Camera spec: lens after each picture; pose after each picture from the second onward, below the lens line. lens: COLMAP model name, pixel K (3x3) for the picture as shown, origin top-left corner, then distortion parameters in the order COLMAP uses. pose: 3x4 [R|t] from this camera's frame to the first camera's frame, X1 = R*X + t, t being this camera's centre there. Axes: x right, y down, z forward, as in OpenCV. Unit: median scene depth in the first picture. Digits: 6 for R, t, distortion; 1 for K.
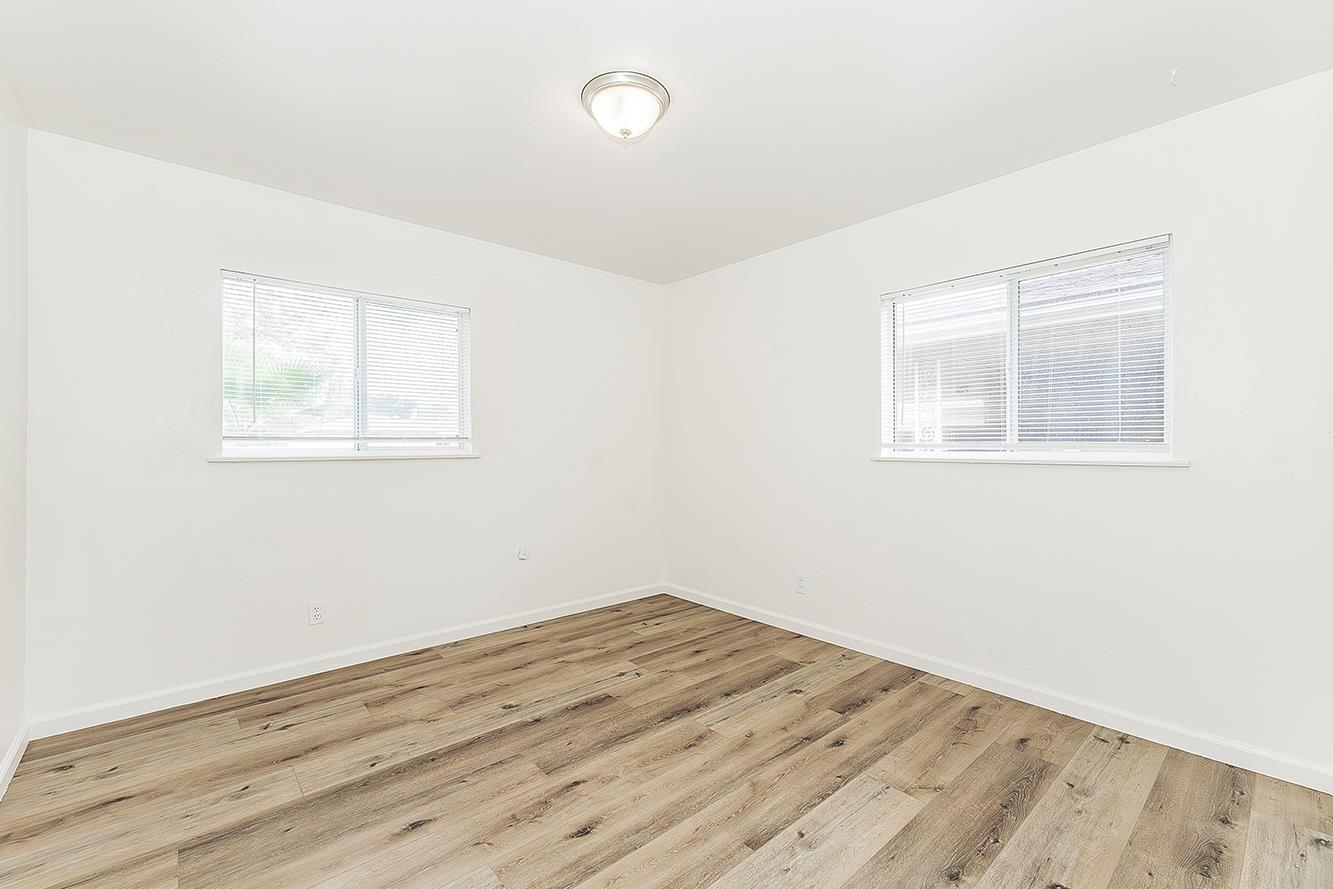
lens RADIAL K [[557.8, 0, 664.6], [0, 557.8, 446.4], [0, 0, 1]] dist [0.002083, 0.000457]
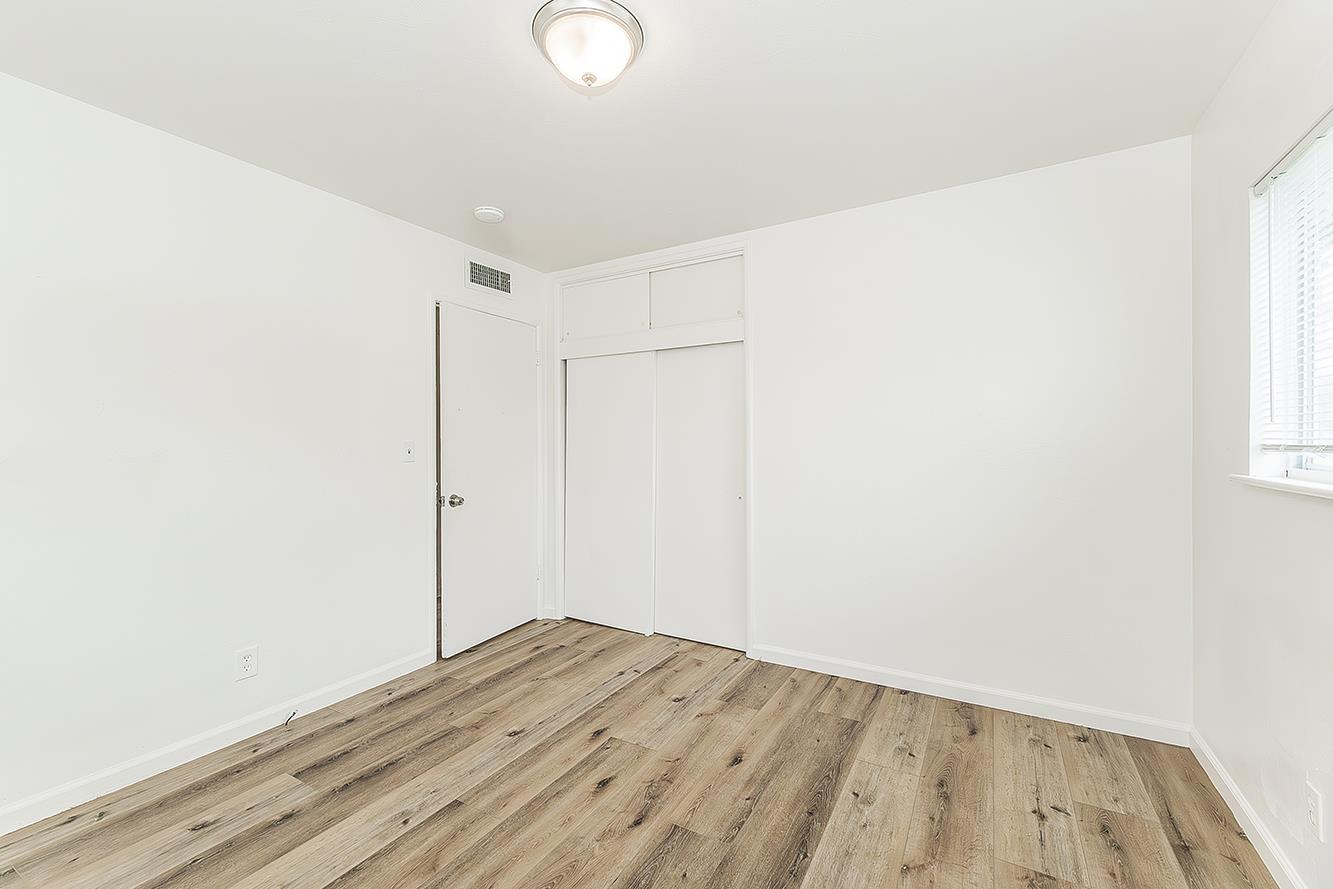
lens RADIAL K [[557.8, 0, 664.6], [0, 557.8, 446.4], [0, 0, 1]] dist [0.002083, 0.000457]
pose [[-0.949856, 0.007634, -0.312593, 0.088094], [0.006731, 0.999969, 0.003966, -0.032521], [0.312614, 0.001663, -0.949879, 1.925495]]
